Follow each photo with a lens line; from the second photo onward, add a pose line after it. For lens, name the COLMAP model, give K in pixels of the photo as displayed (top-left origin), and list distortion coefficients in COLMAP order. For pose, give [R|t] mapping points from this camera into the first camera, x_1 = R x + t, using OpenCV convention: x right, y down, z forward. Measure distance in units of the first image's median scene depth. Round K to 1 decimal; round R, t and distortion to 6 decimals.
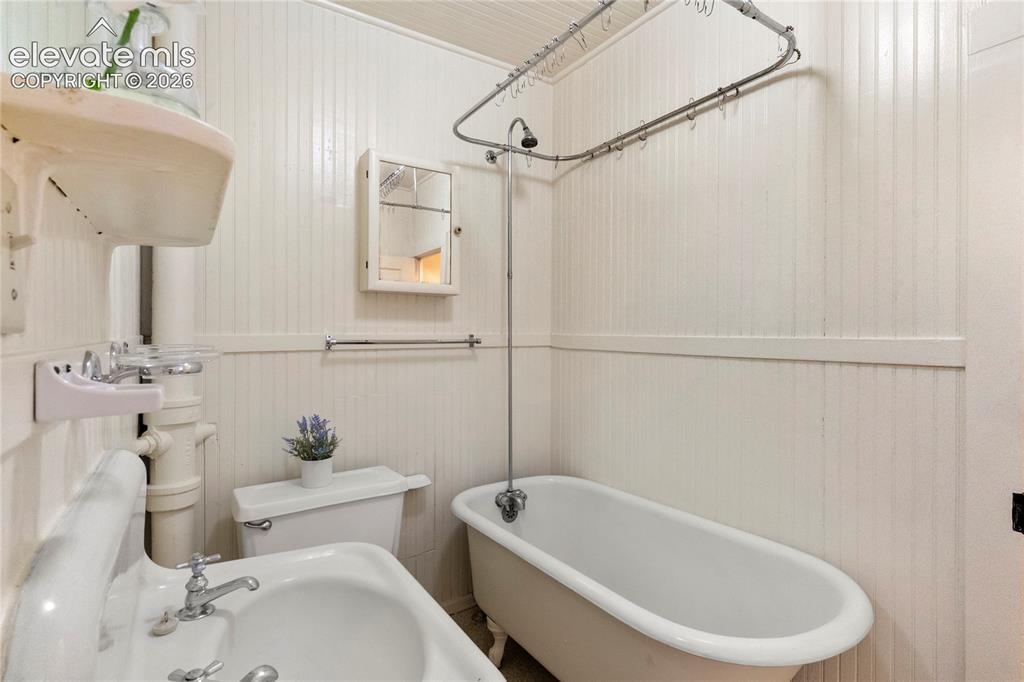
lens RADIAL K [[500.7, 0, 514.1], [0, 500.7, 336.5], [0, 0, 1]] dist [0.005751, -0.000099]
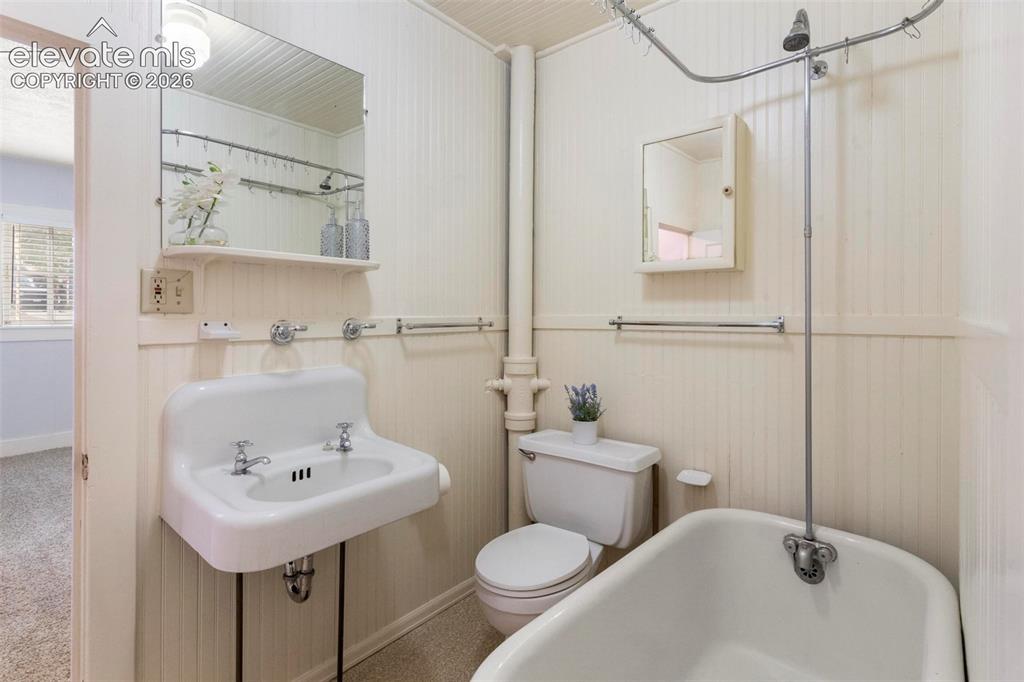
lens RADIAL K [[500.7, 0, 519.0], [0, 500.7, 313.4], [0, 0, 1]] dist [0.005751, -0.000099]
pose [[0.286113, 0.001898, -0.958194, 0.604283], [-0.004018, 0.999992, 0.000781, -0.008685], [0.958187, 0.003627, 0.286119, 0.442072]]
